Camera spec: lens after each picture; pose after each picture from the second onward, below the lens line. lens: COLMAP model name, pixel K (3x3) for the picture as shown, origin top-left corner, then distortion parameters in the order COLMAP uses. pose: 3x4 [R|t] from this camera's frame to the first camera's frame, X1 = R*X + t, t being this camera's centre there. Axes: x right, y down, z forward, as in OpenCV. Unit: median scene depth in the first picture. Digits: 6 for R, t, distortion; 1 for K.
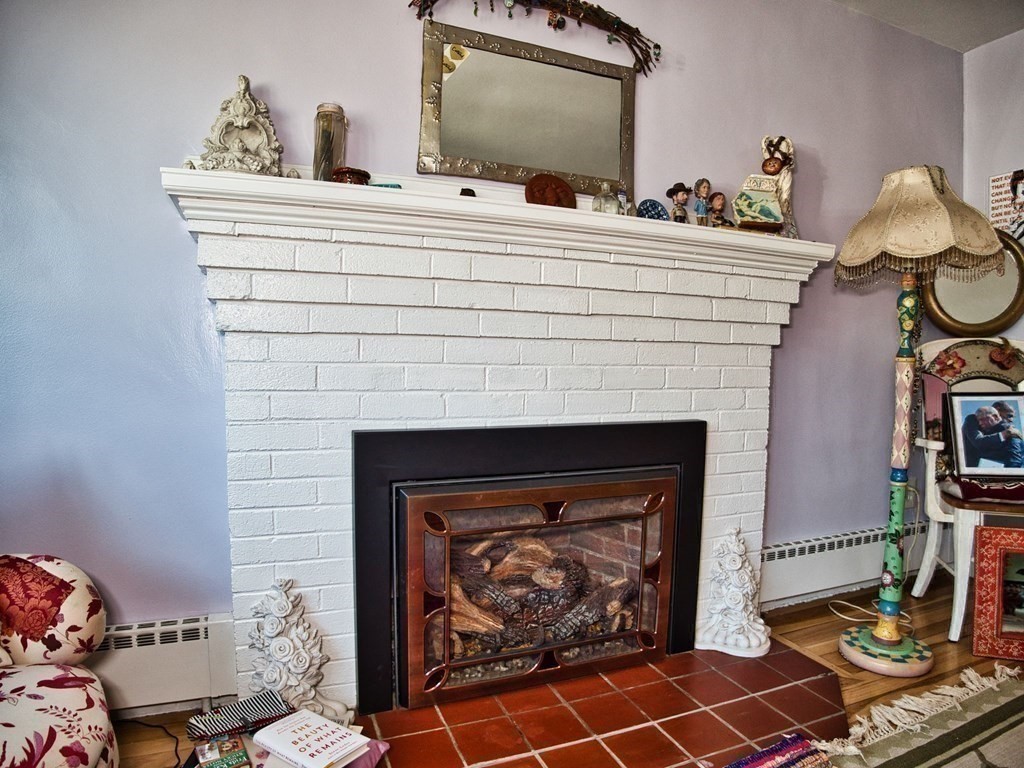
lens RADIAL K [[610.7, 0, 500.9], [0, 610.7, 388.4], [0, 0, 1]] dist [-0.126247, 0.039792]
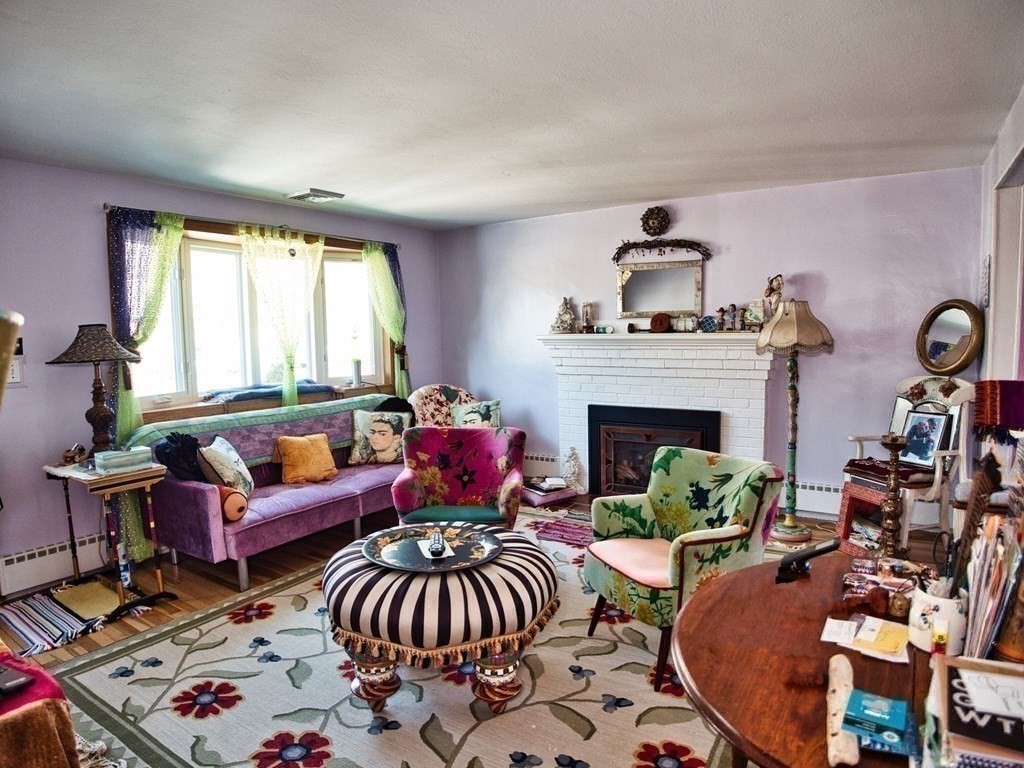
lens RADIAL K [[610.7, 0, 500.9], [0, 610.7, 388.4], [0, 0, 1]] dist [-0.126247, 0.039792]
pose [[0.566723, 0.049462, -0.822423, 1.929125], [-0.016002, 0.998669, 0.049034, -0.150713], [0.823753, -0.014628, 0.566760, -1.115245]]
